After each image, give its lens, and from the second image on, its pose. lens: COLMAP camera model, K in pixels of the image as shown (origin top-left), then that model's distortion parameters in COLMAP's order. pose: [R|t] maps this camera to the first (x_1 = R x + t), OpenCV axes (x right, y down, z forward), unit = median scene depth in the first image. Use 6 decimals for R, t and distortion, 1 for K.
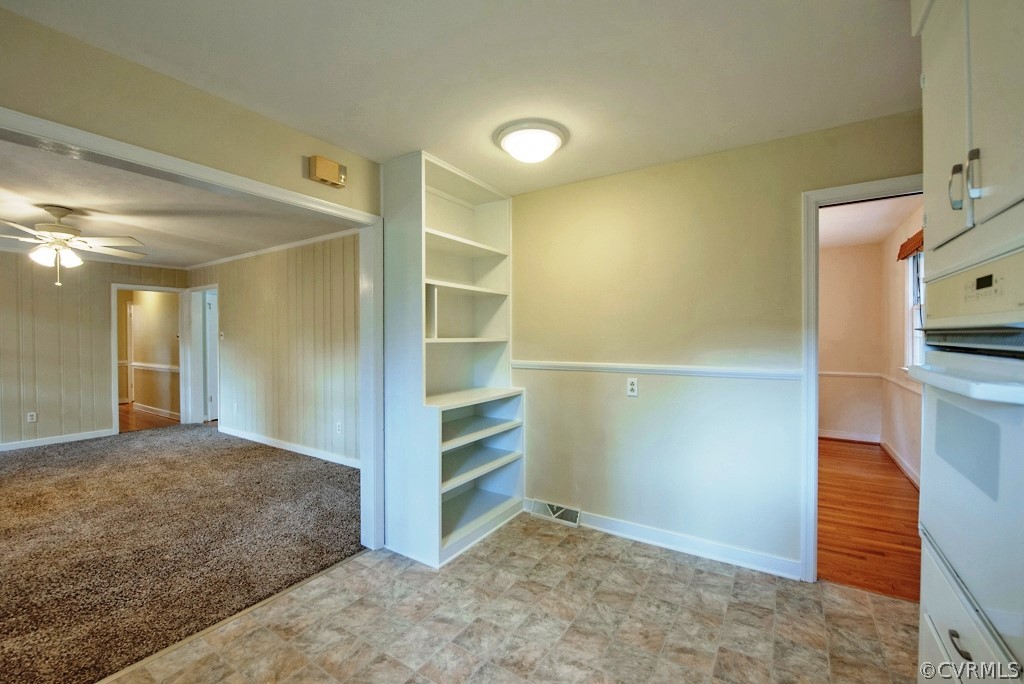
lens RADIAL K [[425.9, 0, 513.1], [0, 425.9, 339.6], [0, 0, 1]] dist [-0.011449, -0.000861]
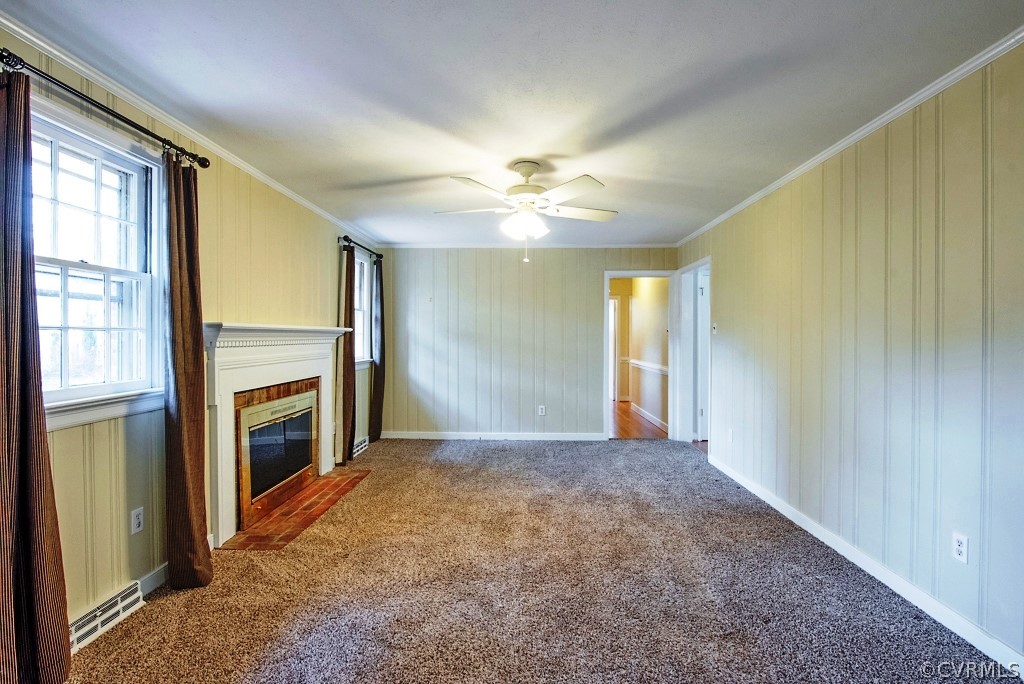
lens RADIAL K [[469.1, 0, 518.1], [0, 469.1, 339.5], [0, 0, 1]] dist [-0.012383, -0.000355]
pose [[0.529553, 0.010944, -0.848206, -0.229397], [-0.011022, 0.999921, 0.006020, 0.009383], [0.848205, 0.006161, 0.529632, 0.356489]]
